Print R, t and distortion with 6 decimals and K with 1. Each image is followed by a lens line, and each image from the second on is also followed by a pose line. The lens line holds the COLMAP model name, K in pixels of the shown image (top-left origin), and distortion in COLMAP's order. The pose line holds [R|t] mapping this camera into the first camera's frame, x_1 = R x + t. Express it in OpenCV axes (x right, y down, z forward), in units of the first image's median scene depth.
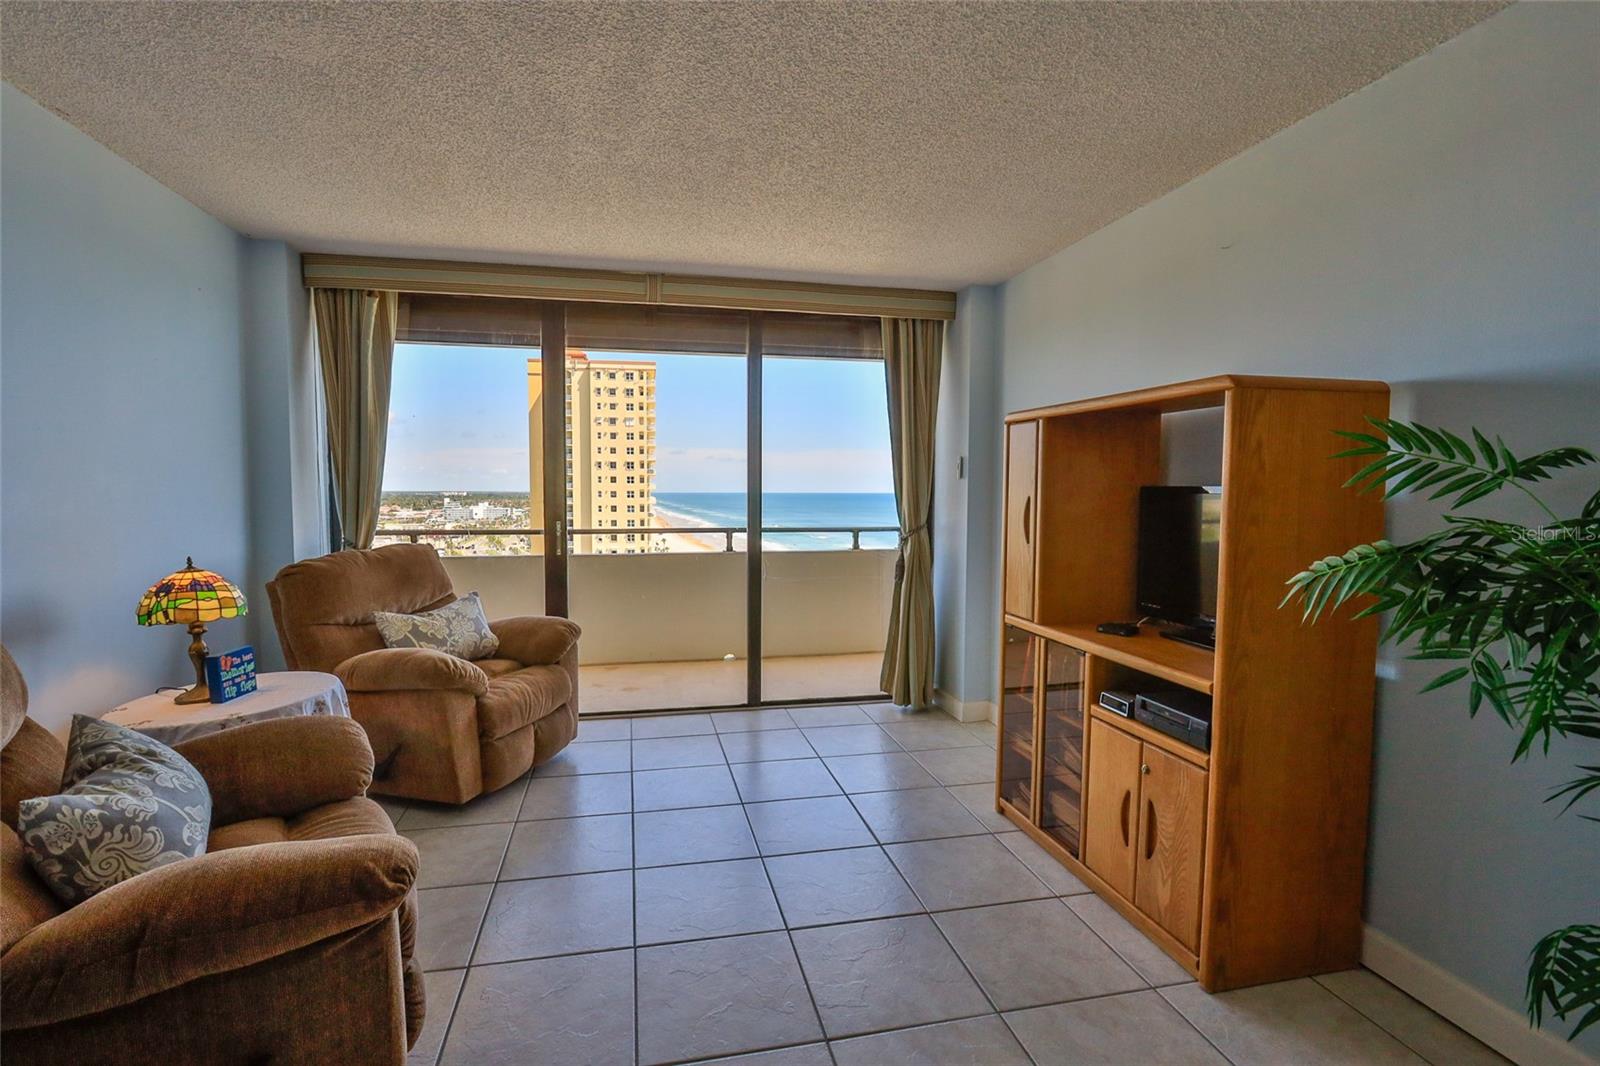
lens RADIAL K [[747.9, 0, 783.1], [0, 747.9, 534.1], [0, 0, 1]] dist [-0.009089, 0.000754]
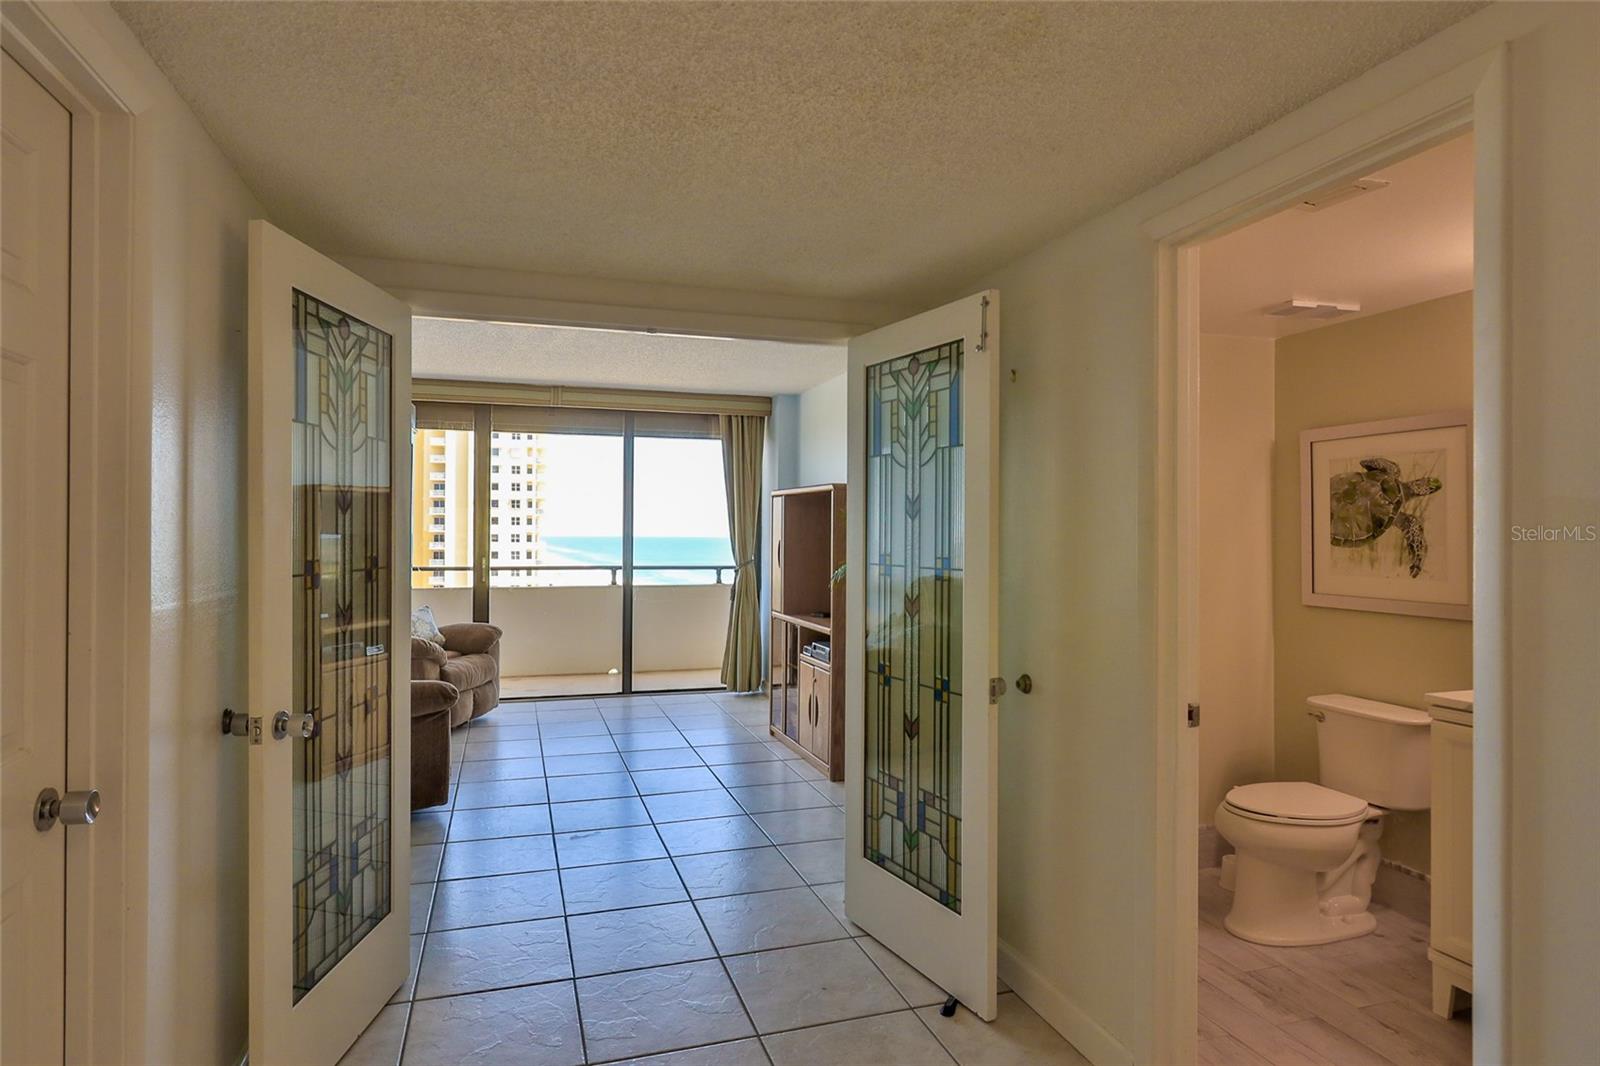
lens RADIAL K [[877.0, 0, 800.7], [0, 877.0, 550.9], [0, 0, 1]] dist [-0.038507, -0.000043]
pose [[0.993328, 0.000623, 0.115322, 0.093106], [0.003889, 0.999236, -0.038895, 0.033202], [-0.115258, 0.039084, 0.992566, -0.640256]]
